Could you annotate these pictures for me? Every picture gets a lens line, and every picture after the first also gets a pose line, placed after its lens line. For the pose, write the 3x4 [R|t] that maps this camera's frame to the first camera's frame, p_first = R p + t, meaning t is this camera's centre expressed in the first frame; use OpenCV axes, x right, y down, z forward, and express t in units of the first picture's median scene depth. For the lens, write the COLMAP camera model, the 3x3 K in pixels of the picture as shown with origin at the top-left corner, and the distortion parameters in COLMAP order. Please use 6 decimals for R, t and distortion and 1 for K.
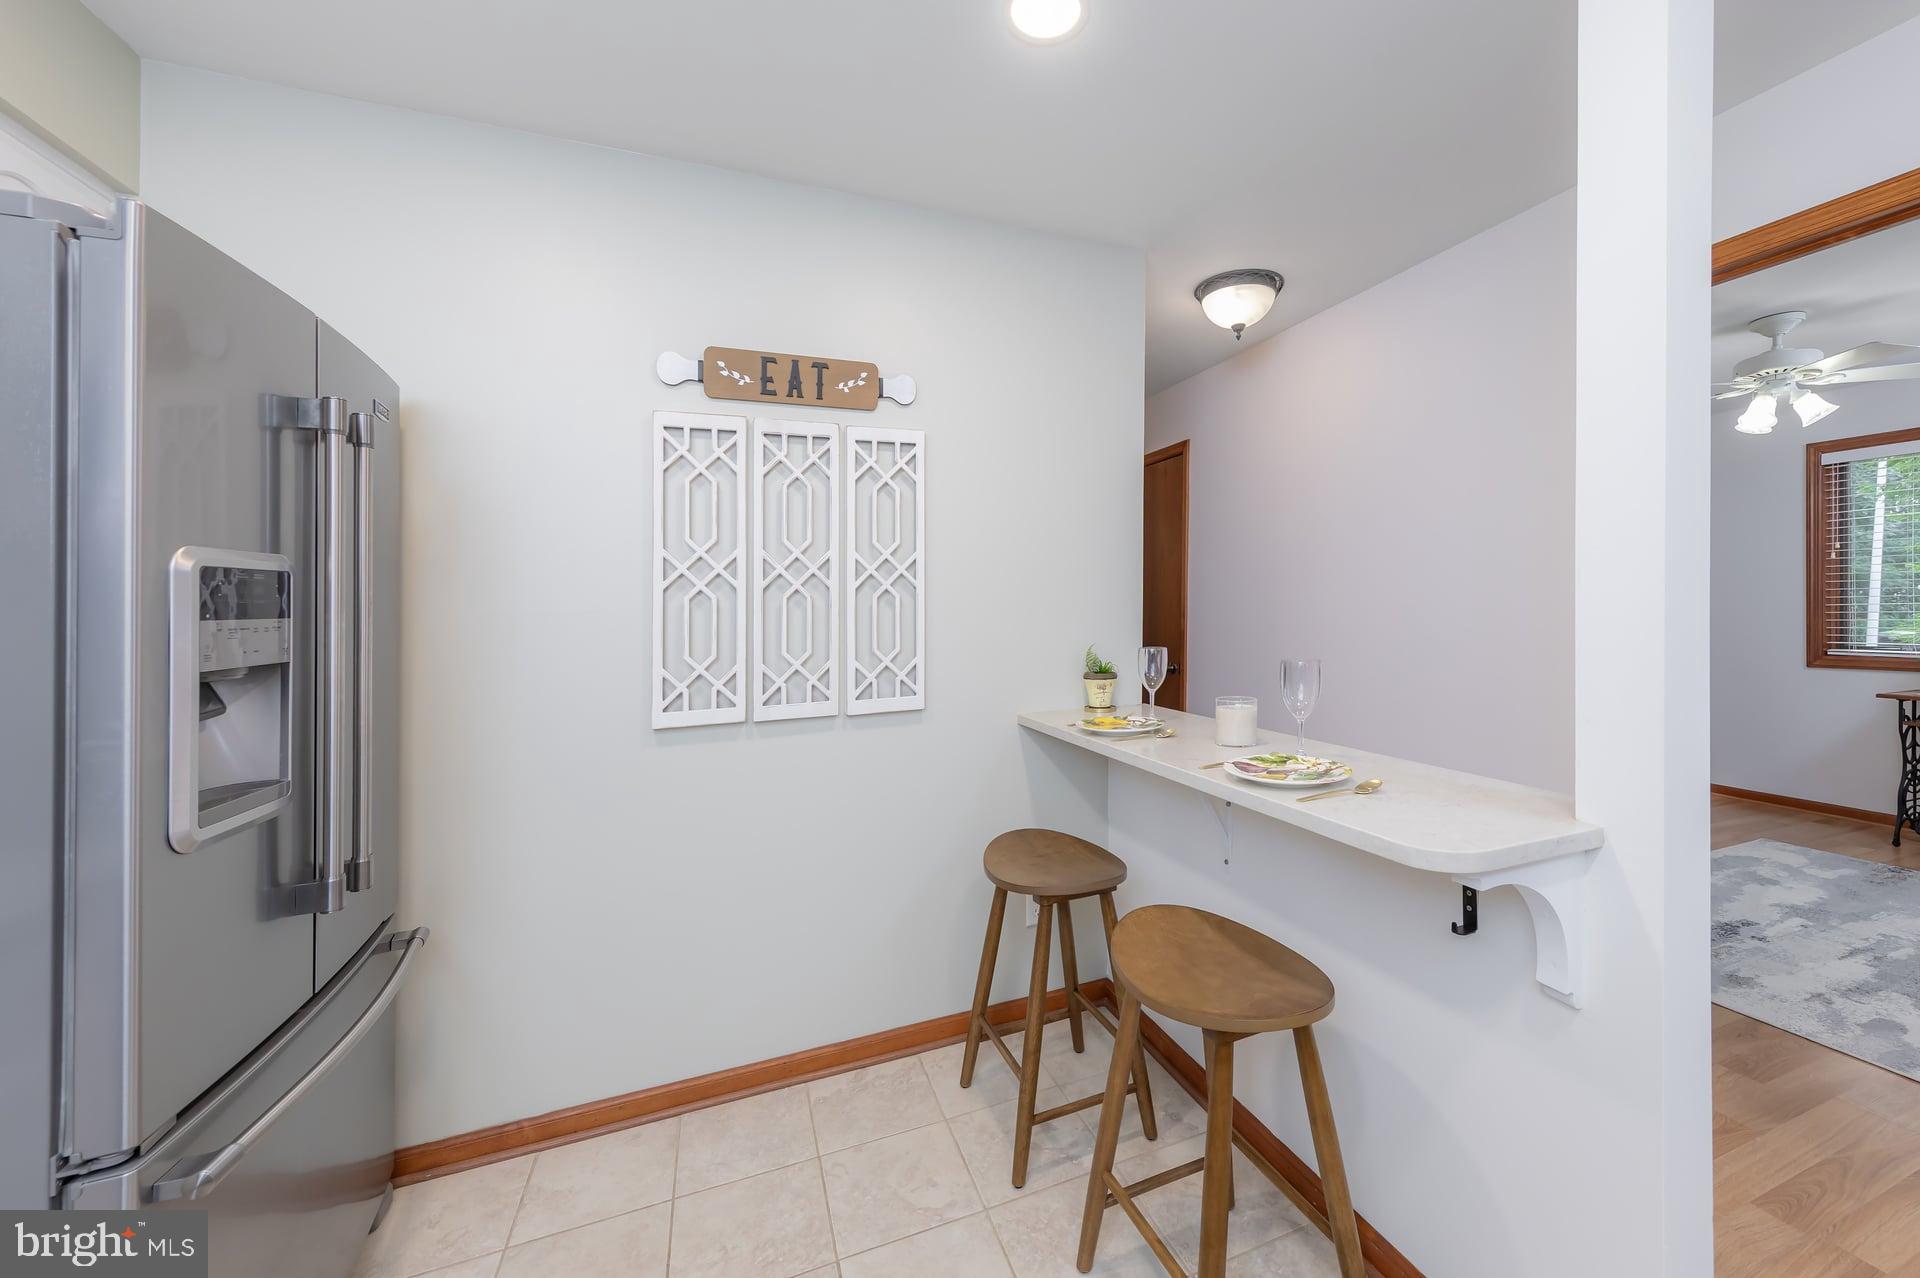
lens RADIAL K [[738.6, 0, 1066.6], [0, 738.6, 613.4], [0, 0, 1]] dist [0.001031, 0.000040]
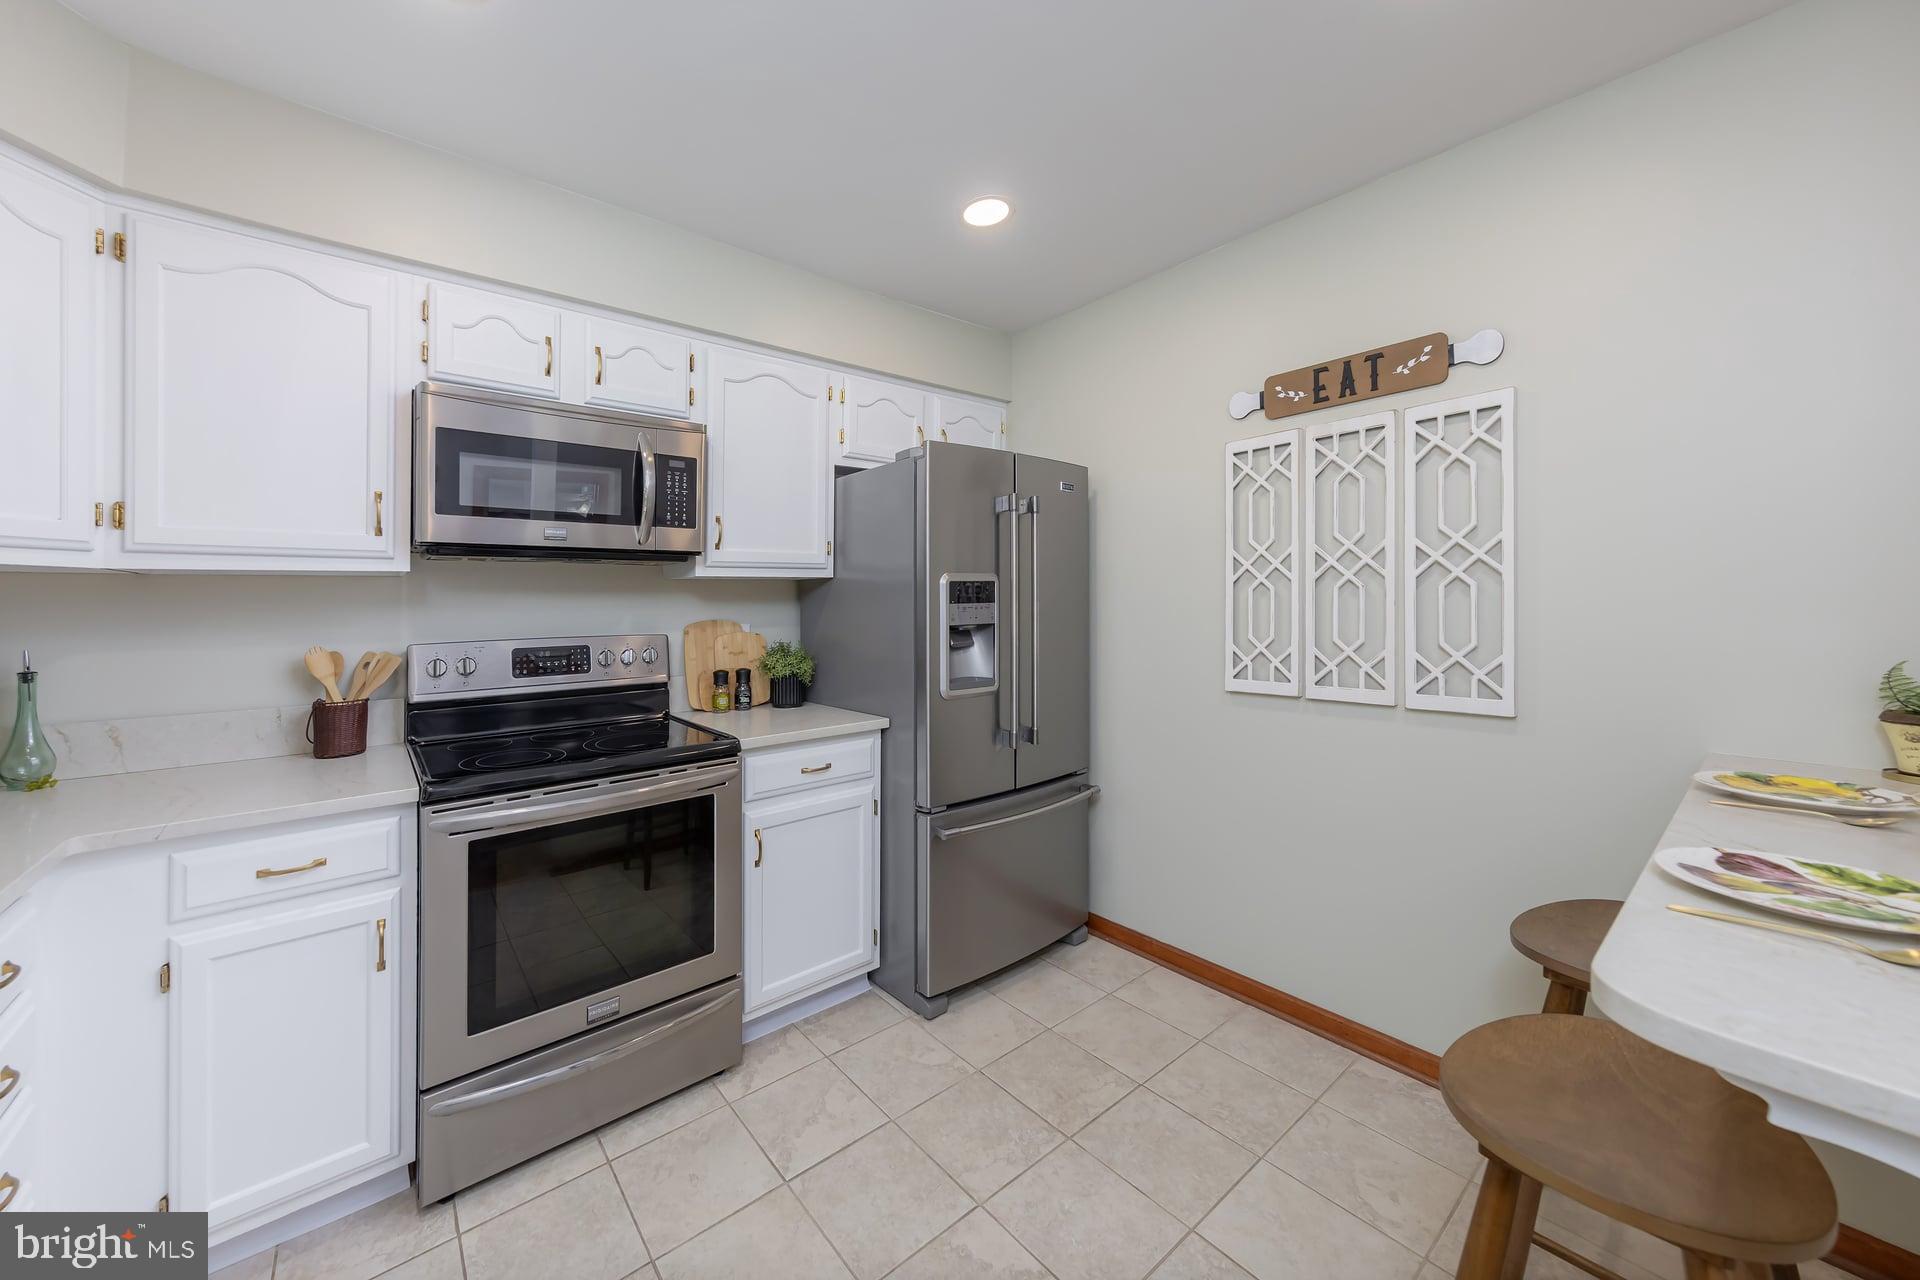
lens RADIAL K [[702.8, 0, 860.3], [0, 702.8, 603.7], [0, 0, 1]] dist [0.002220, 0.000068]
pose [[0.214490, 0.017221, -0.976574, 0.477743], [0.000086, 0.999844, 0.017650, -0.015971], [0.976726, -0.003870, 0.214455, 0.110455]]
